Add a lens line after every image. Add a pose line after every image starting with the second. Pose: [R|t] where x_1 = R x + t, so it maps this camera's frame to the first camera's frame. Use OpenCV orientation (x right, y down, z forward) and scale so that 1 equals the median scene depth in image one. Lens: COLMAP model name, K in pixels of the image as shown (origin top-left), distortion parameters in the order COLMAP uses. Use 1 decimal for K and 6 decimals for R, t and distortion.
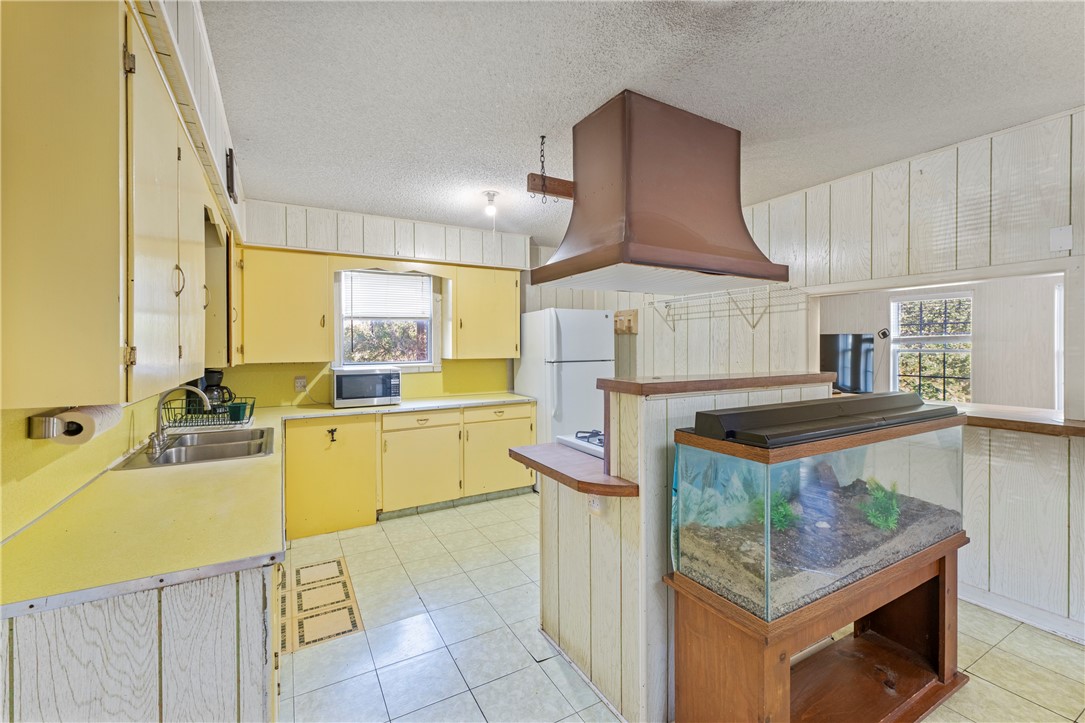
lens RADIAL K [[468.8, 0, 544.9], [0, 468.8, 348.5], [0, 0, 1]] dist [-0.000505, 0.000011]
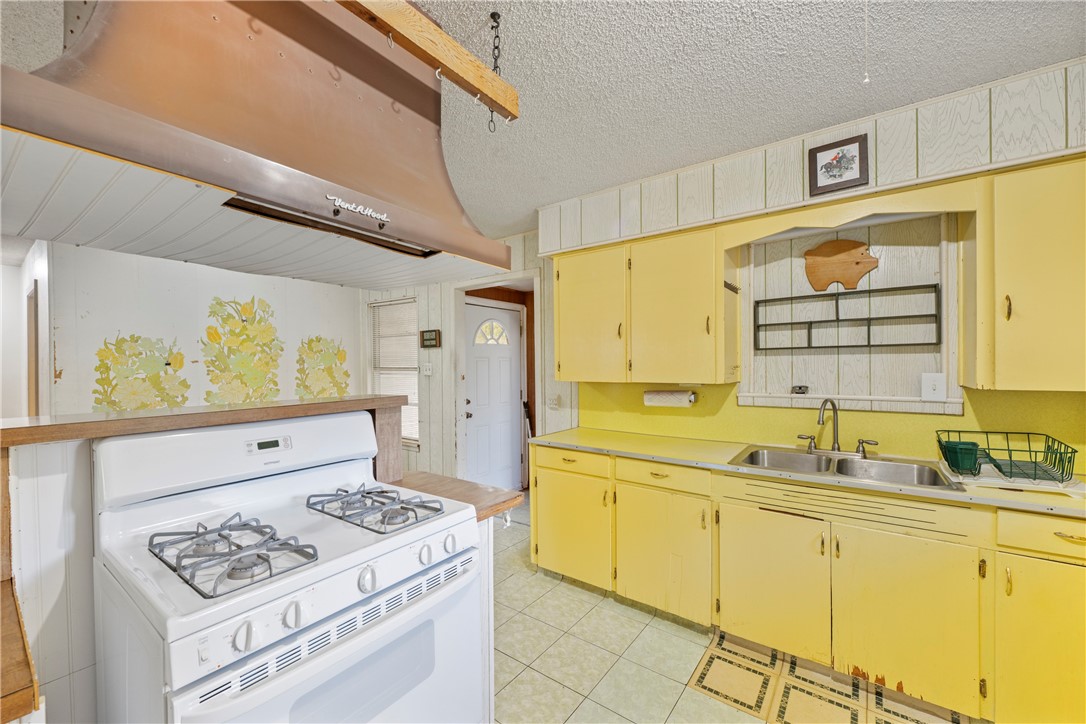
lens RADIAL K [[429.7, 0, 540.2], [0, 429.7, 366.8], [0, 0, 1]] dist [-0.001126, -0.000144]
pose [[-0.917525, 0.014215, -0.397424, 0.101997], [0.009367, 0.999856, 0.014137, -0.003862], [0.397568, 0.009249, -0.917526, 0.940379]]
